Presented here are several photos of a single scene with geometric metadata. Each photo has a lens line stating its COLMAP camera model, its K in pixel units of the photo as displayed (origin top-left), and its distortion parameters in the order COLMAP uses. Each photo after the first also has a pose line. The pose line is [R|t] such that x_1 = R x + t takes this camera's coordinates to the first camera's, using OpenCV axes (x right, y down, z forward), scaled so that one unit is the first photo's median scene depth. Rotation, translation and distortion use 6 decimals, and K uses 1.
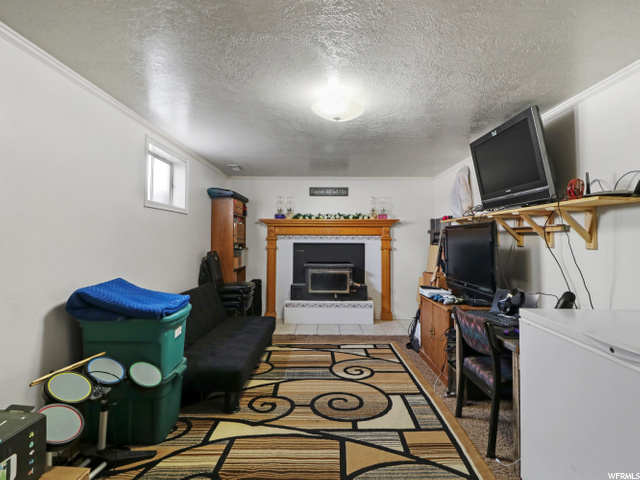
lens RADIAL K [[349.3, 0, 320.0], [0, 349.3, 240.0], [0, 0, 1]] dist [0.001528, 0.000159]
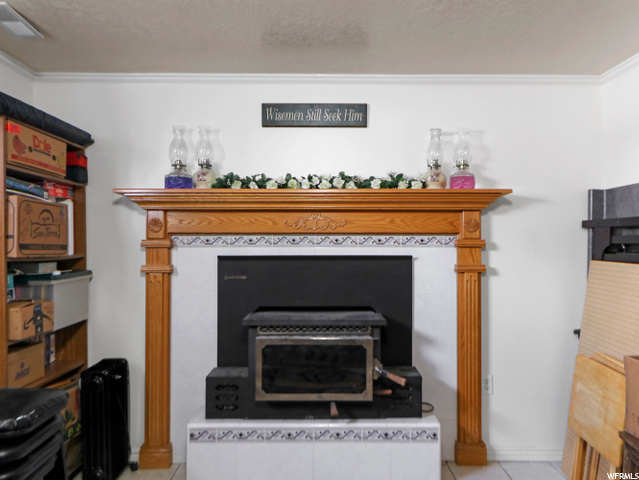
lens RADIAL K [[434.6, 0, 319.5], [0, 434.6, 240.0], [0, 0, 1]] dist [-0.002430, -0.000482]
pose [[0.999981, -0.002684, 0.005515, 0.027846], [0.002669, 0.999993, 0.002788, -0.009048], [-0.005522, -0.002773, 0.999981, 0.547861]]
